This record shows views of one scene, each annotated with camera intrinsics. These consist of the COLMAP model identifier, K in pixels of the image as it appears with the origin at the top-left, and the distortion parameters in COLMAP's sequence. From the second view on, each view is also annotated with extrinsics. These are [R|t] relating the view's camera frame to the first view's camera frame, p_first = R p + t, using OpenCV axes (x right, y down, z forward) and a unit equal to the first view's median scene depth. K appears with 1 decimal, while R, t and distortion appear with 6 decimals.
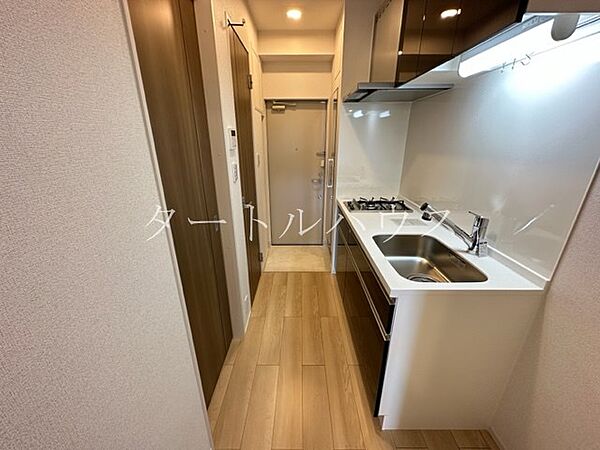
lens RADIAL K [[240.4, 0, 300.0], [0, 240.4, 225.0], [0, 0, 1]] dist [0.000724, -0.000008]
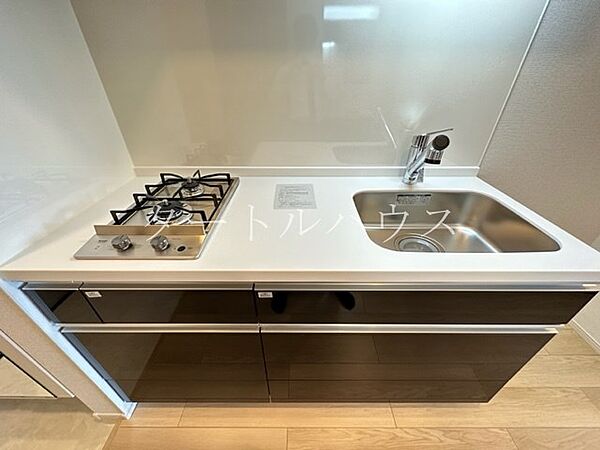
lens RADIAL K [[240.4, 0, 300.0], [0, 240.4, 225.0], [0, 0, 1]] dist [0.000724, -0.000008]
pose [[-0.000479, -0.547466, 0.836828, -0.020740], [0.337447, 0.787655, 0.515489, -0.136201], [-0.941345, 0.282631, 0.184364, 0.529971]]
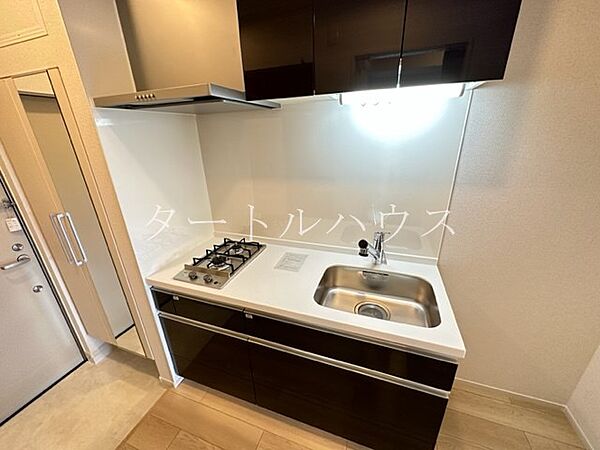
lens RADIAL K [[240.4, 0, 300.0], [0, 240.4, 225.0], [0, 0, 1]] dist [0.000724, -0.000008]
pose [[0.332221, -0.347871, 0.876707, -0.140433], [0.346312, 0.909569, 0.229679, -0.183713], [-0.877324, 0.227310, 0.422650, 0.342250]]
